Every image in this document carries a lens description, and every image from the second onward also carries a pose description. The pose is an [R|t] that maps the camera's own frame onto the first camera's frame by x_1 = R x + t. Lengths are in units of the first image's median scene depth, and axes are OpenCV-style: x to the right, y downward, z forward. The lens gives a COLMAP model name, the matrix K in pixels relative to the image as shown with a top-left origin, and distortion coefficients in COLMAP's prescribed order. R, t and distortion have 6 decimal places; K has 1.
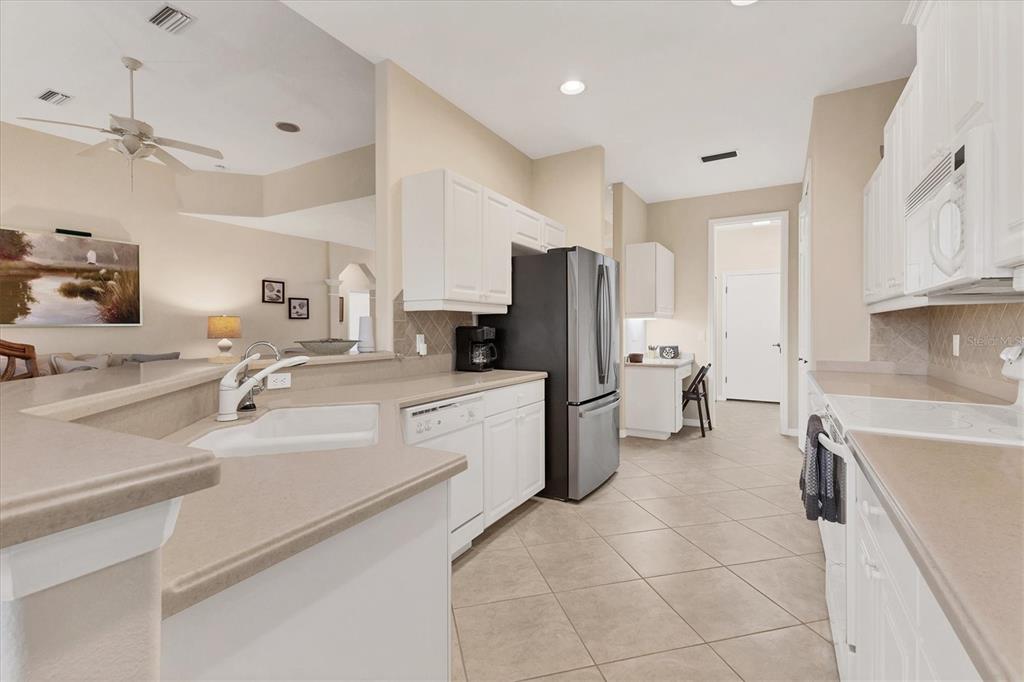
lens RADIAL K [[452.9, 0, 514.5], [0, 452.9, 332.4], [0, 0, 1]] dist [0.006346, -0.001563]
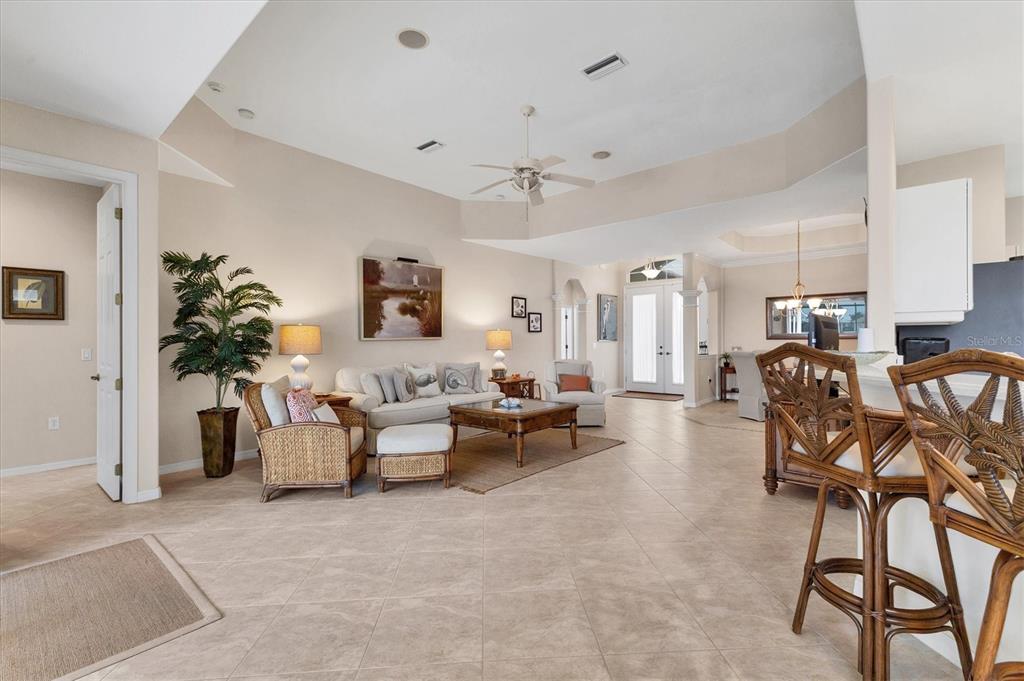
lens RADIAL K [[452.9, 0, 507.2], [0, 452.9, 335.1], [0, 0, 1]] dist [0.006346, -0.001563]
pose [[0.976131, -0.006110, -0.217097, -0.449578], [0.001152, 0.999736, -0.022956, 0.002004], [0.217180, 0.022158, 0.975880, -0.081044]]
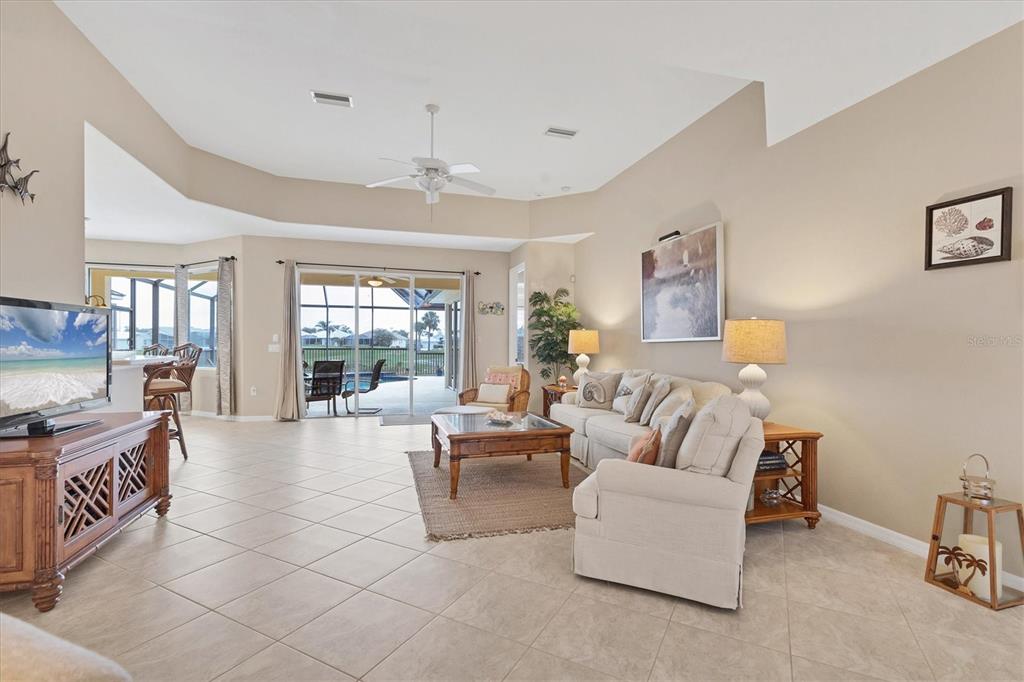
lens RADIAL K [[475.0, 0, 522.1], [0, 475.0, 348.3], [0, 0, 1]] dist [0.011603, 0.000602]
pose [[-0.685046, 0.003901, -0.728489, -0.083242], [-0.010891, 0.999819, 0.015596, -0.009830], [0.728418, 0.018618, -0.684880, 1.389706]]
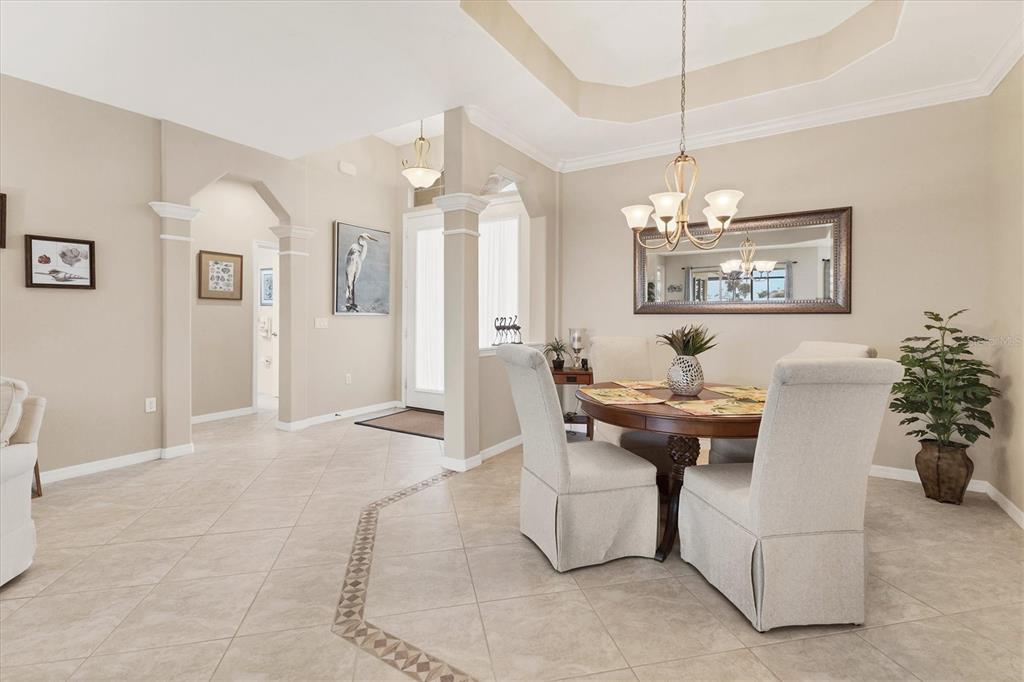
lens RADIAL K [[475.0, 0, 506.5], [0, 475.0, 315.1], [0, 0, 1]] dist [0.011603, 0.000602]
pose [[0.998096, 0.006737, -0.061306, -0.056989], [-0.007605, 0.999874, -0.013941, -0.002570], [0.061204, 0.014381, 0.998022, 0.855887]]
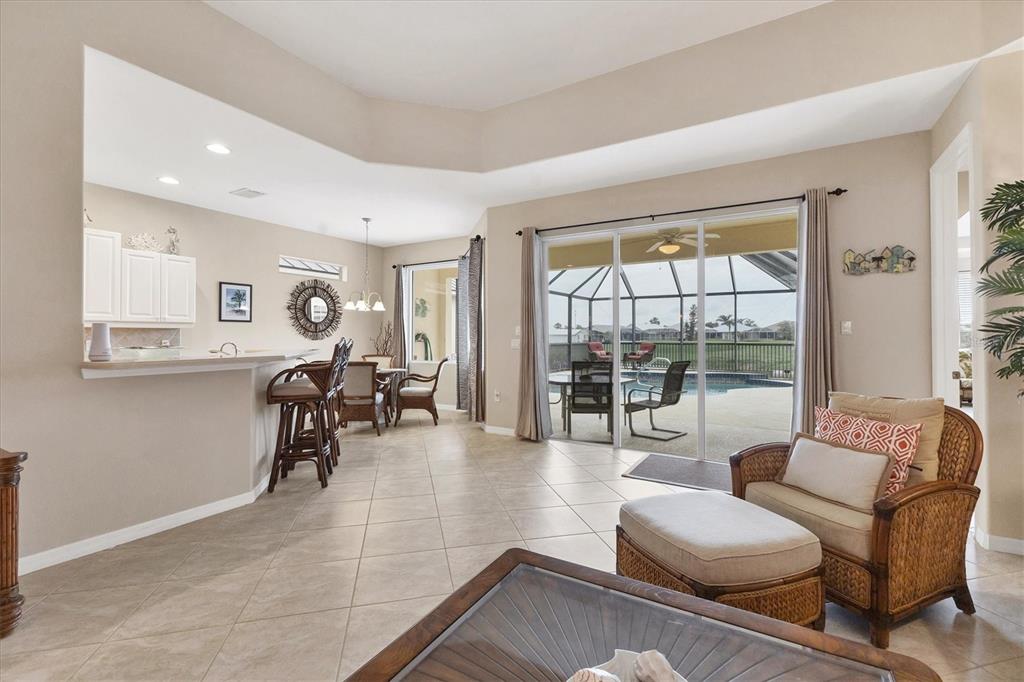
lens RADIAL K [[452.9, 0, 511.6], [0, 452.9, 330.7], [0, 0, 1]] dist [0.006346, -0.001563]
pose [[-0.999580, 0.000479, 0.028979, -0.603192], [0.000339, 0.999988, -0.004820, -0.005536], [-0.028981, -0.004808, -0.999568, 0.962675]]
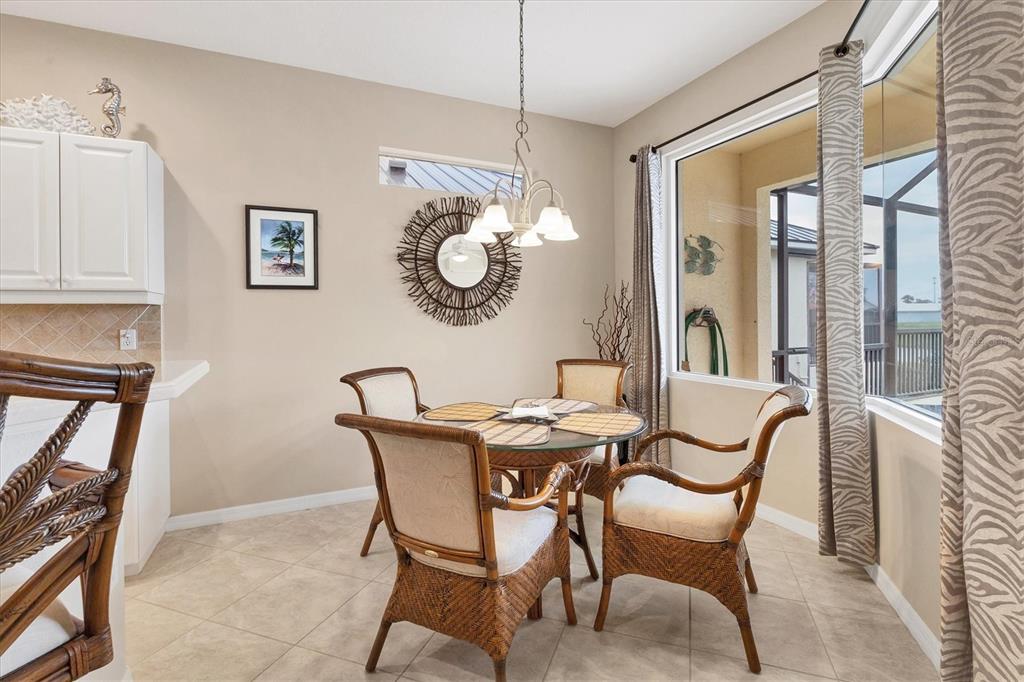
lens RADIAL K [[452.9, 0, 515.6], [0, 452.9, 320.4], [0, 0, 1]] dist [0.006346, -0.001563]
pose [[-0.810400, 0.003956, 0.585864, -0.426203], [0.014552, 0.999805, 0.013379, 0.000391], [-0.585696, 0.019368, -0.810299, 0.150571]]
